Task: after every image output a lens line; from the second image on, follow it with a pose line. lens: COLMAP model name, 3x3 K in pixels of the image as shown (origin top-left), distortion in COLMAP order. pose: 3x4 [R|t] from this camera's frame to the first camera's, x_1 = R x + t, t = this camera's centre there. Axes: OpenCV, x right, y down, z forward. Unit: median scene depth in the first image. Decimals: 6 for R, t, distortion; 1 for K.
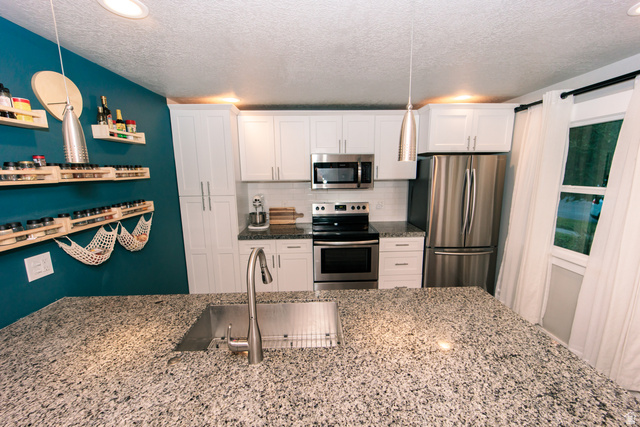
lens RADIAL K [[262.9, 0, 320.0], [0, 262.9, 213.5], [0, 0, 1]] dist [-0.000811, -0.000246]
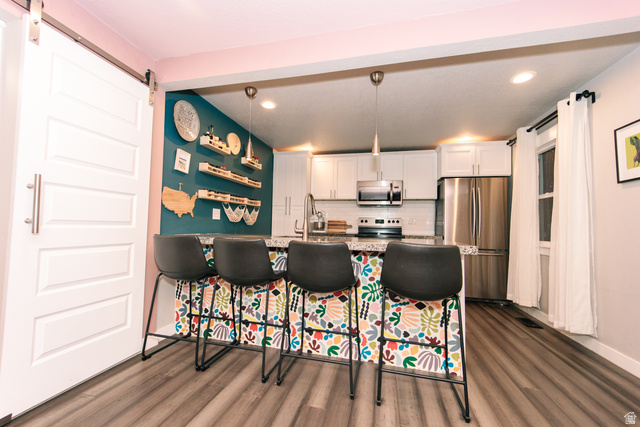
lens RADIAL K [[254.7, 0, 320.0], [0, 254.7, 213.5], [0, 0, 1]] dist [0.001231, -0.000066]
pose [[0.963293, 0.022492, -0.267509, 0.165041], [-0.078645, 0.976408, -0.201102, 0.279448], [0.256675, 0.214758, 0.942336, -0.392248]]
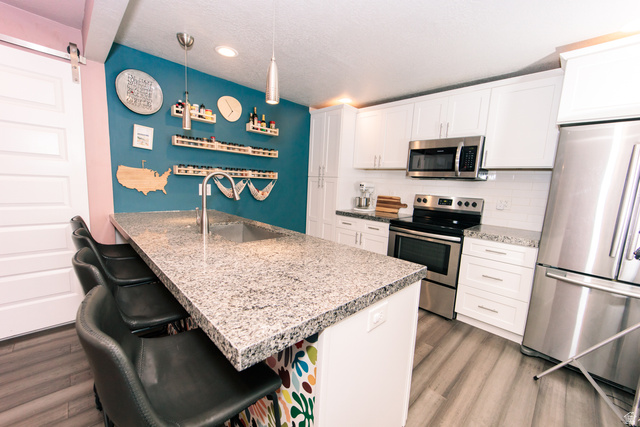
lens RADIAL K [[254.7, 0, 320.0], [0, 254.7, 213.5], [0, 0, 1]] dist [0.001231, -0.000066]
pose [[0.682093, 0.137085, -0.718302, 0.516667], [-0.178052, 0.983844, 0.018686, 0.093924], [0.709258, 0.115150, 0.695481, 0.131806]]
